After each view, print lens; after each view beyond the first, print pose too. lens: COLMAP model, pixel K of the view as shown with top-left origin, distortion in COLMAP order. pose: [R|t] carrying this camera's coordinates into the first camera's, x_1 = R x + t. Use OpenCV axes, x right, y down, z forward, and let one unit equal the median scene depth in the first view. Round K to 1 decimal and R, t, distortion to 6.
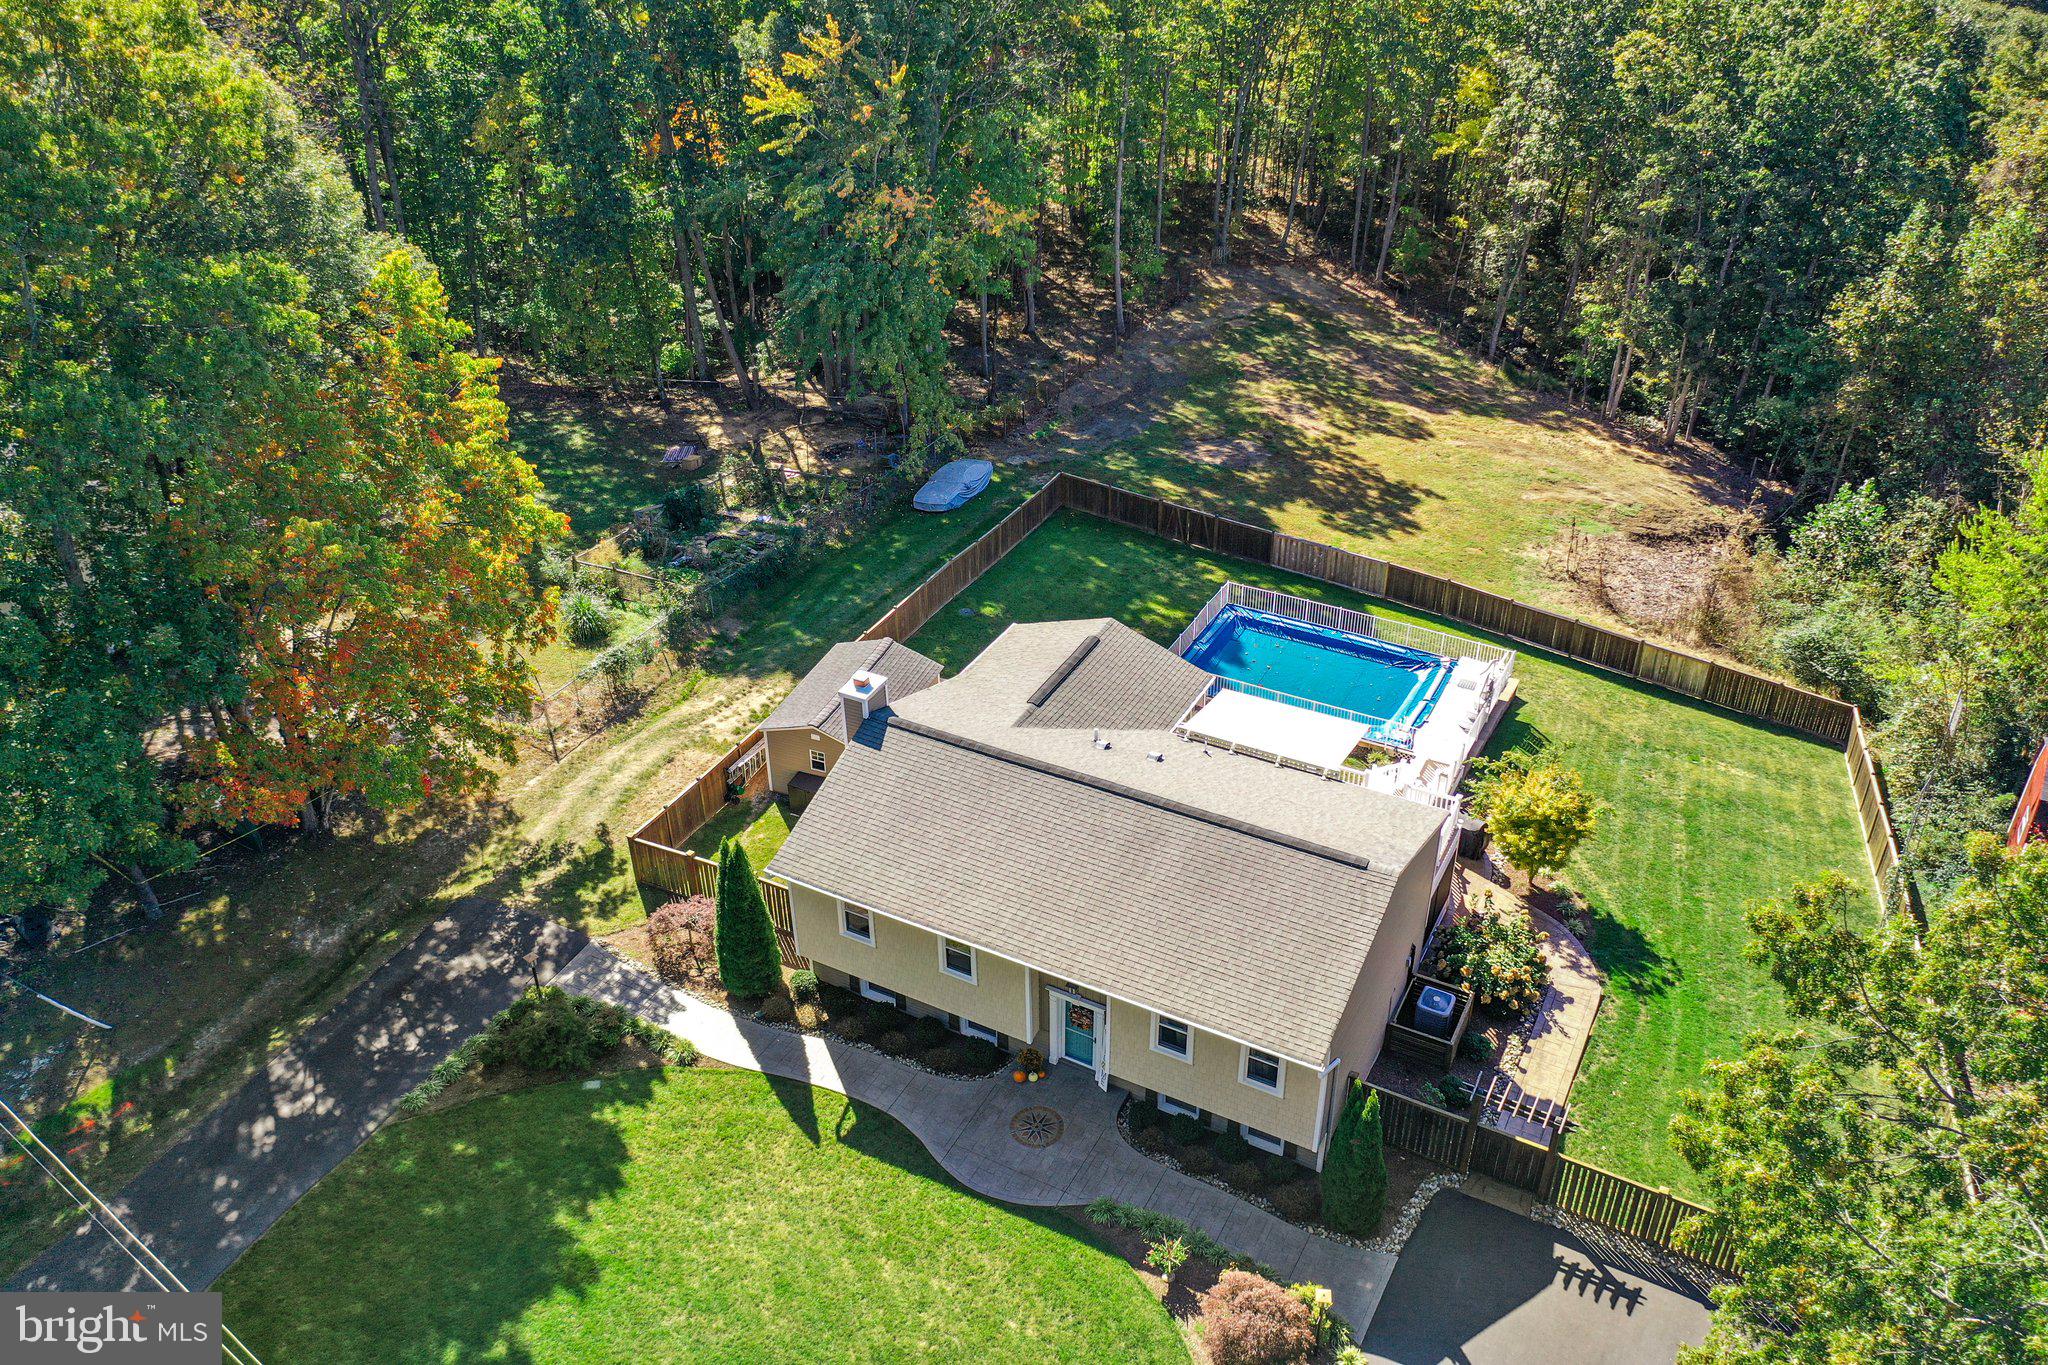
lens RADIAL K [[1622.3, 0, 1024.0], [0, 1622.3, 682.5], [0, 0, 1]] dist [0.001251, 0.001356]
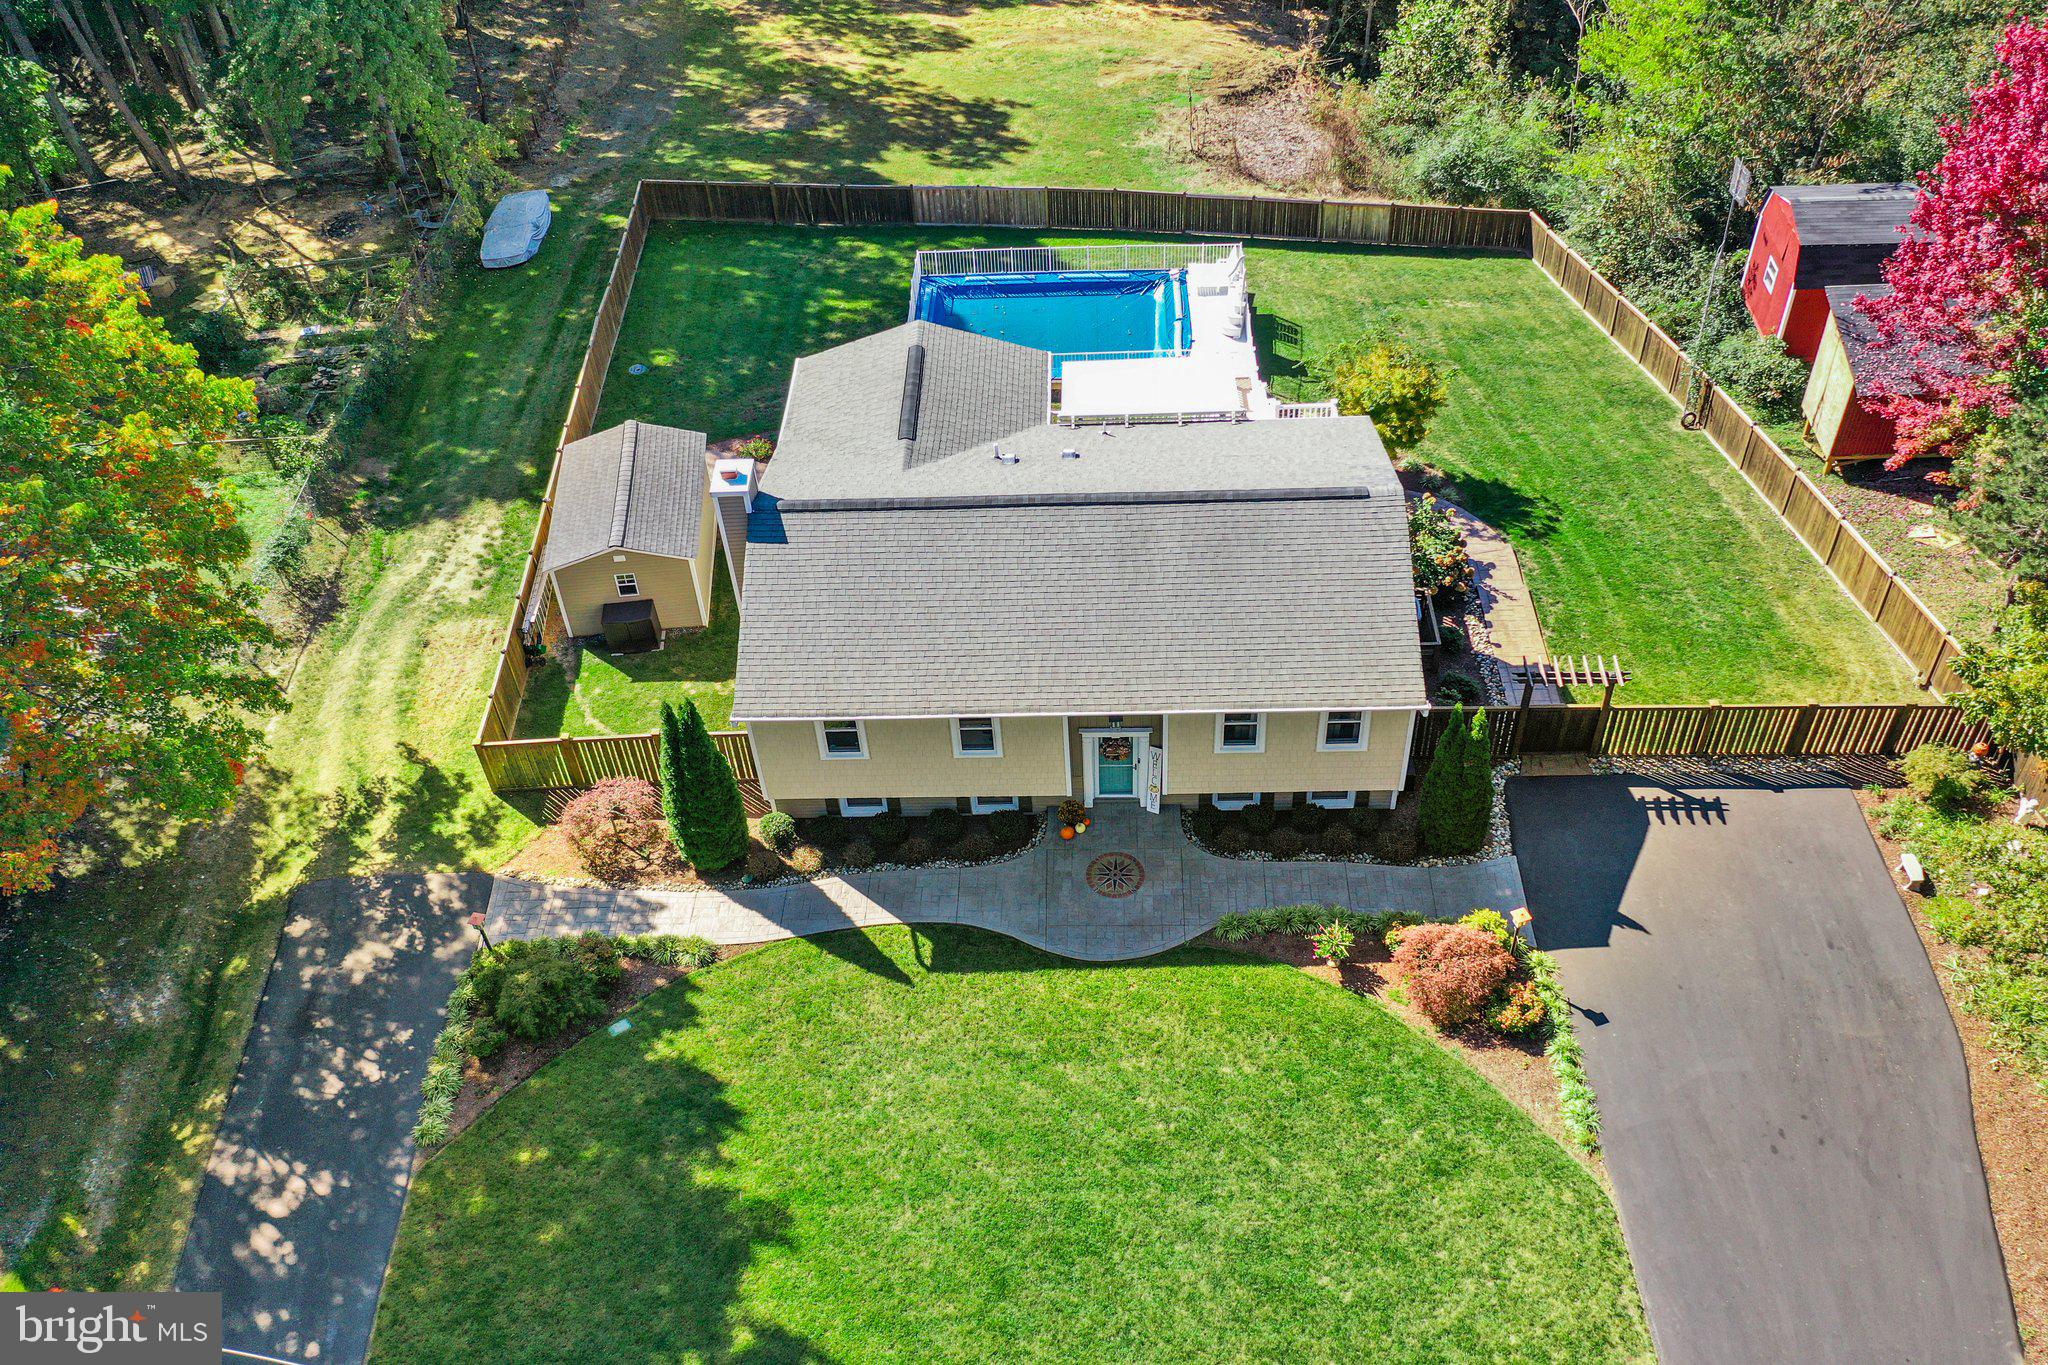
lens RADIAL K [[1721.8, 0, 1029.2], [0, 1721.8, 676.6], [0, 0, 1]] dist [0.001163, -0.003221]
pose [[0.891896, -0.336501, 0.302141, -0.244249], [0.275656, 0.934149, 0.226669, -0.055747], [-0.358519, -0.118878, 0.925922, 0.102851]]
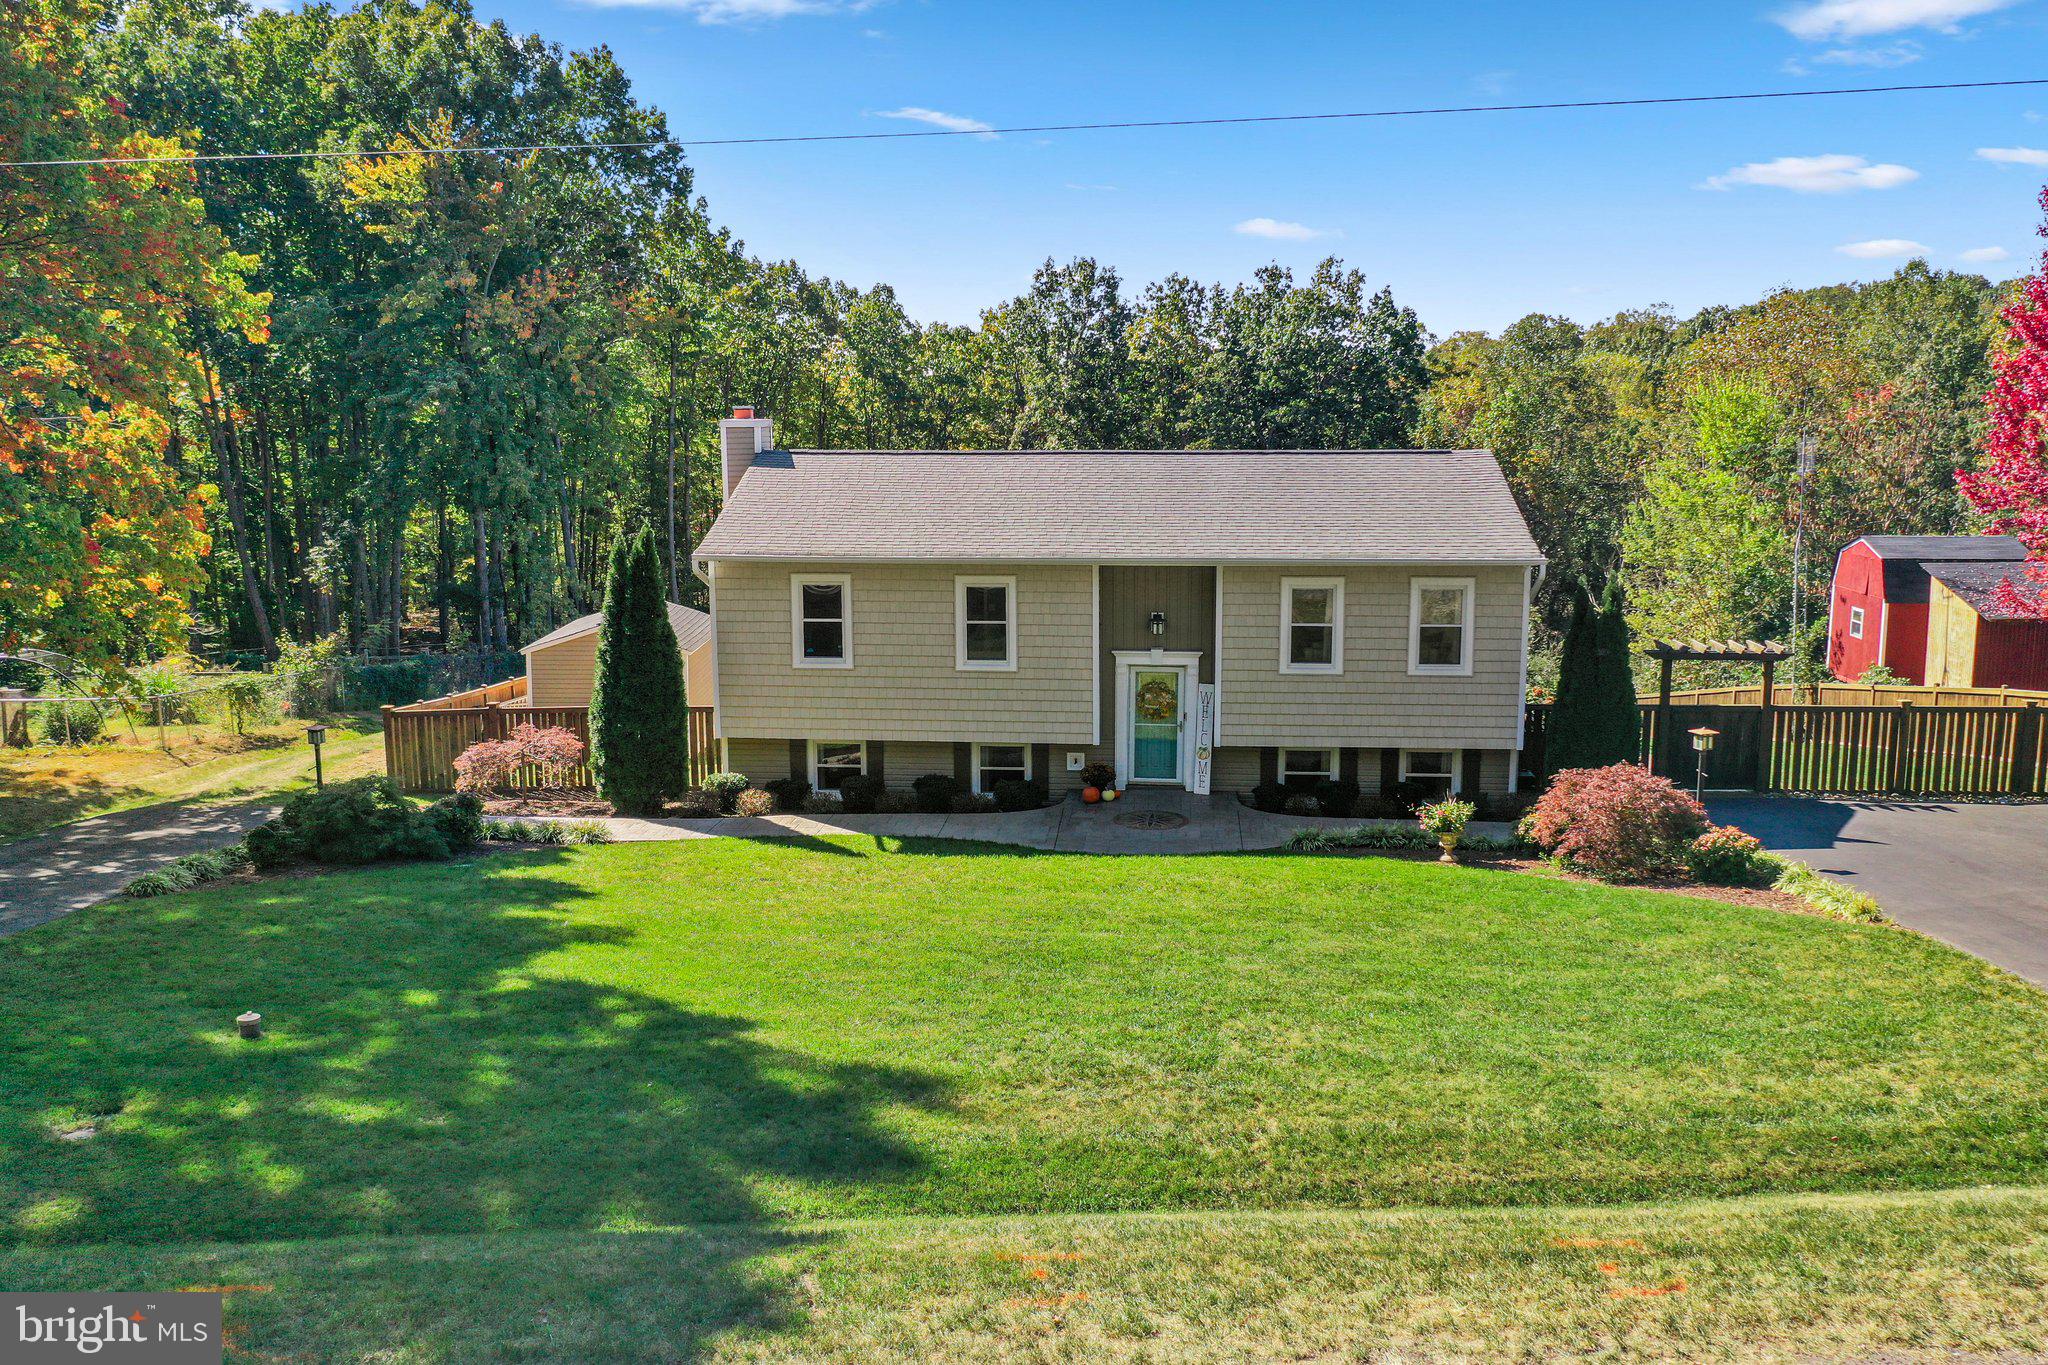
lens RADIAL K [[1633.5, 0, 1025.0], [0, 1633.5, 688.7], [0, 0, 1]] dist [-0.000148, 0.007226]
pose [[0.919780, -0.063344, 0.387287, -0.260698], [0.210588, 0.912427, -0.350899, 0.383076], [-0.331144, 0.404308, 0.852572, 0.324527]]
